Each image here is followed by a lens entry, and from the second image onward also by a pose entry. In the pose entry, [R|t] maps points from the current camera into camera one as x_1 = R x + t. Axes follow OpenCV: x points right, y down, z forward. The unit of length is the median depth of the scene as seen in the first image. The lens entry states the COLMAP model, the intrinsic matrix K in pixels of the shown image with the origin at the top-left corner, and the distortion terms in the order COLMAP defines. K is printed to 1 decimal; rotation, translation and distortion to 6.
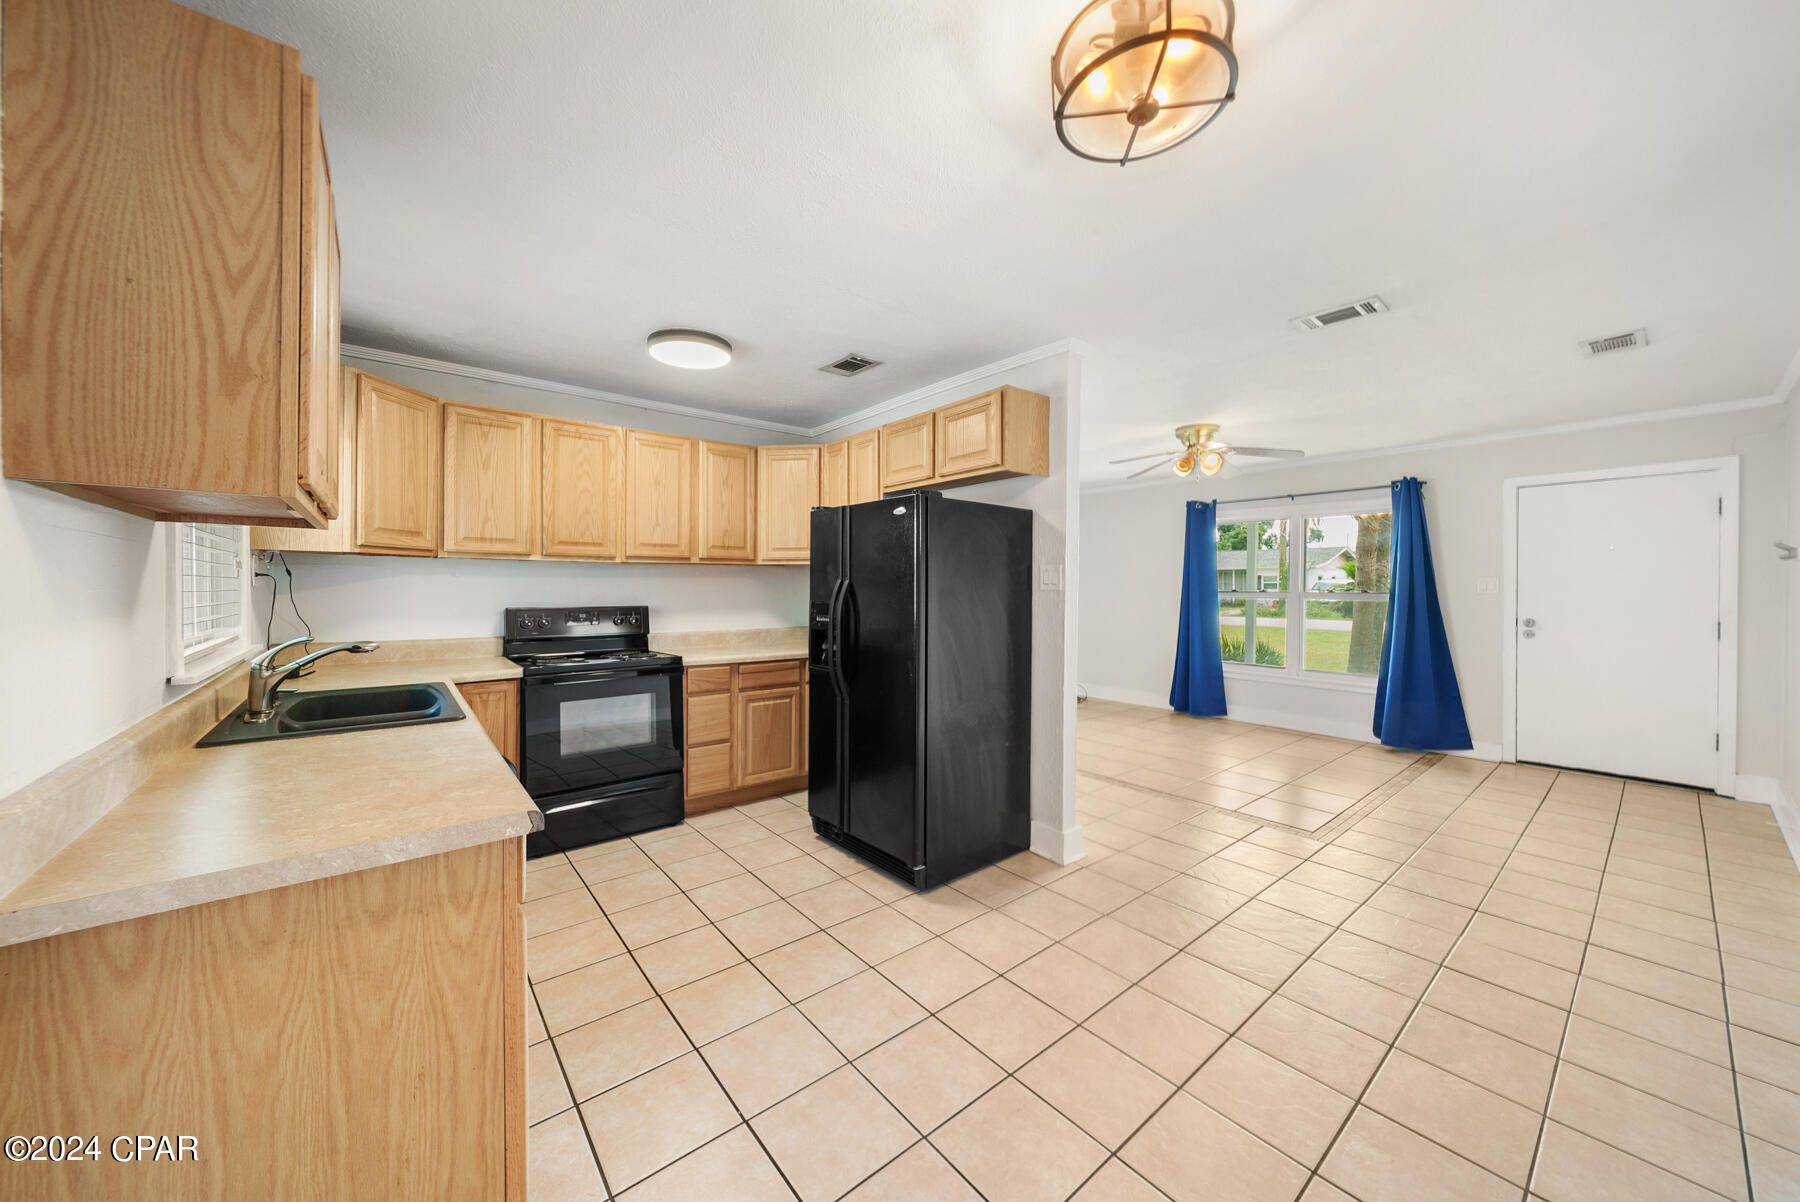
lens RADIAL K [[635.3, 0, 897.8], [0, 635.3, 587.2], [0, 0, 1]] dist [-0.004235, -0.000198]
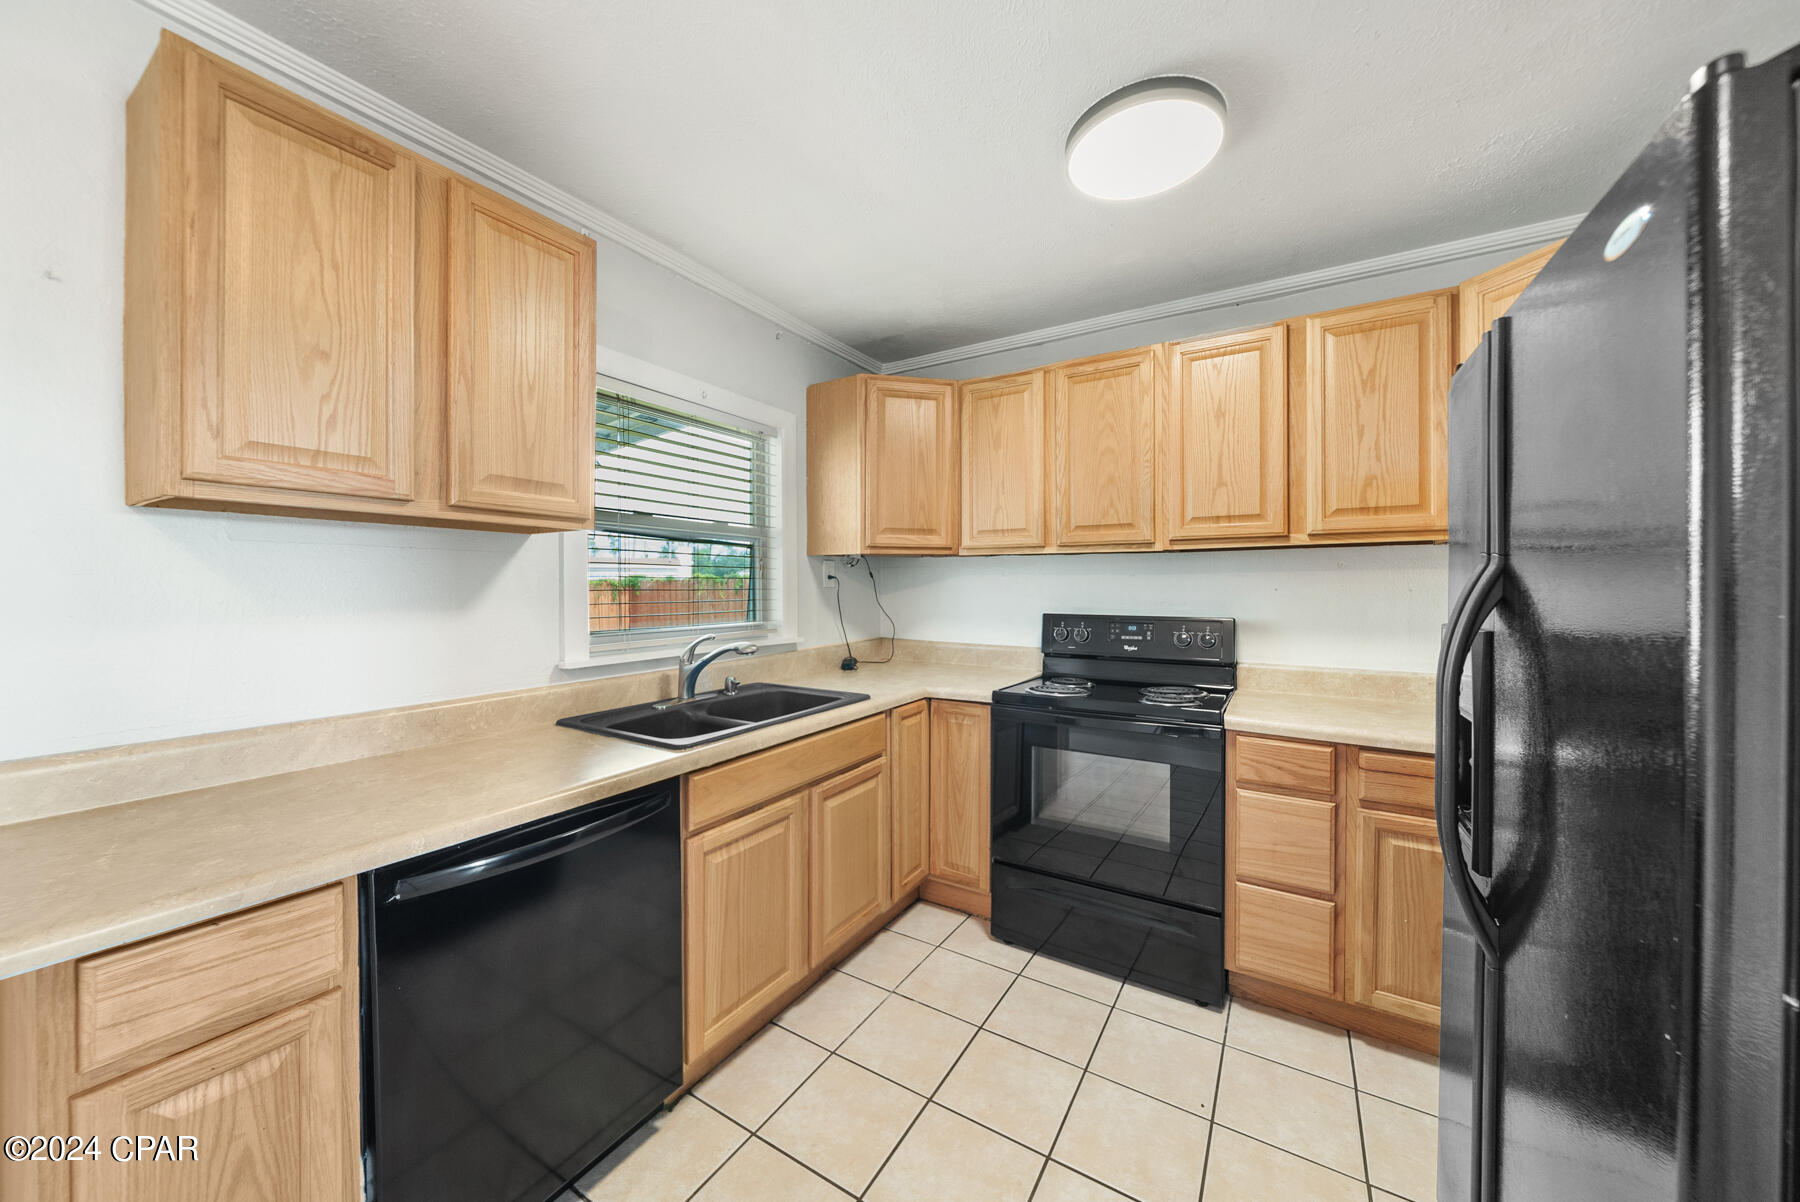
lens RADIAL K [[635.3, 0, 893.7], [0, 635.3, 588.1], [0, 0, 1]] dist [-0.004235, -0.000198]
pose [[0.329035, -0.000766, -0.944317, 0.101840], [-0.000517, 0.999999, -0.000991, 0.000517], [0.944318, 0.000815, 0.329035, 0.590702]]
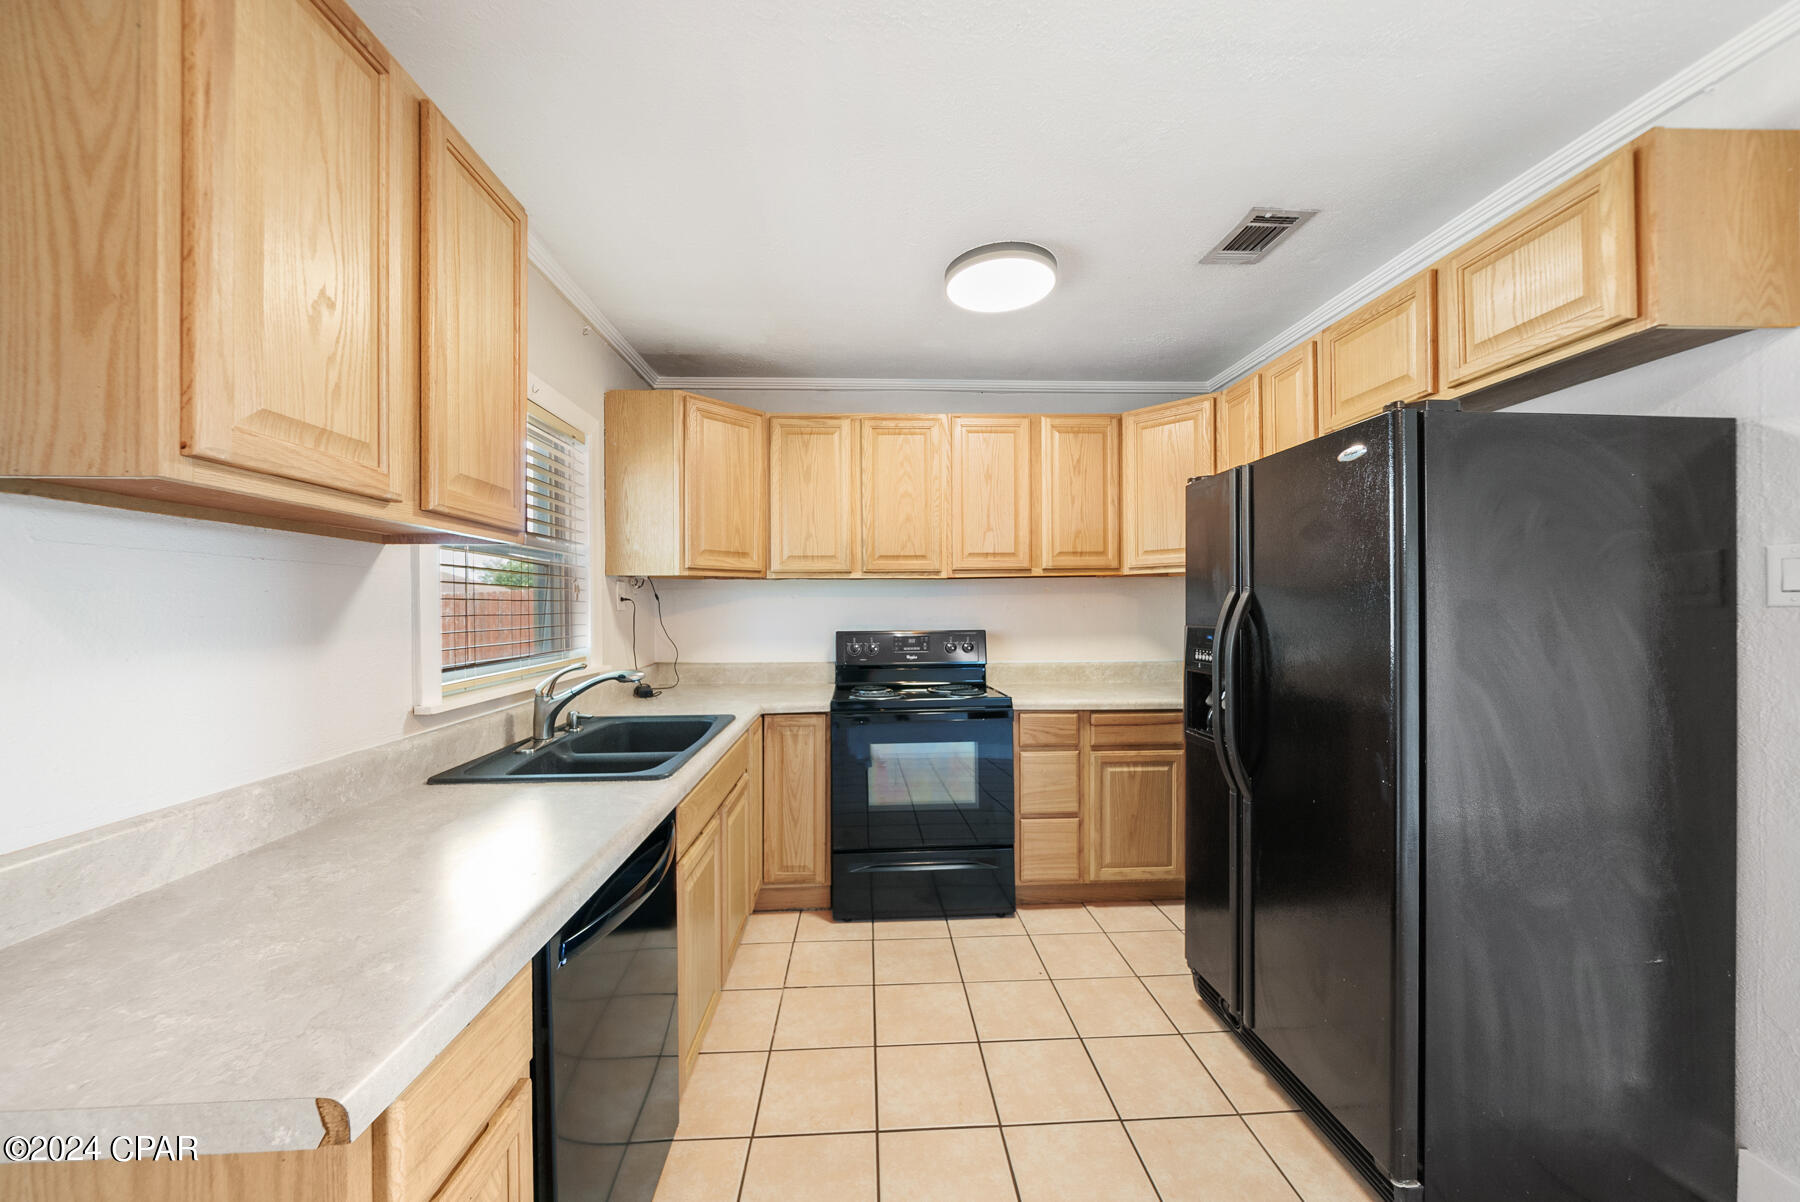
lens RADIAL K [[635.3, 0, 906.3], [0, 635.3, 609.1], [0, 0, 1]] dist [-0.004235, -0.000198]
pose [[0.805111, -0.008378, -0.593065, 0.014013], [0.011161, 0.999937, 0.001026, 0.000618], [0.593020, -0.007446, 0.805154, 0.337828]]
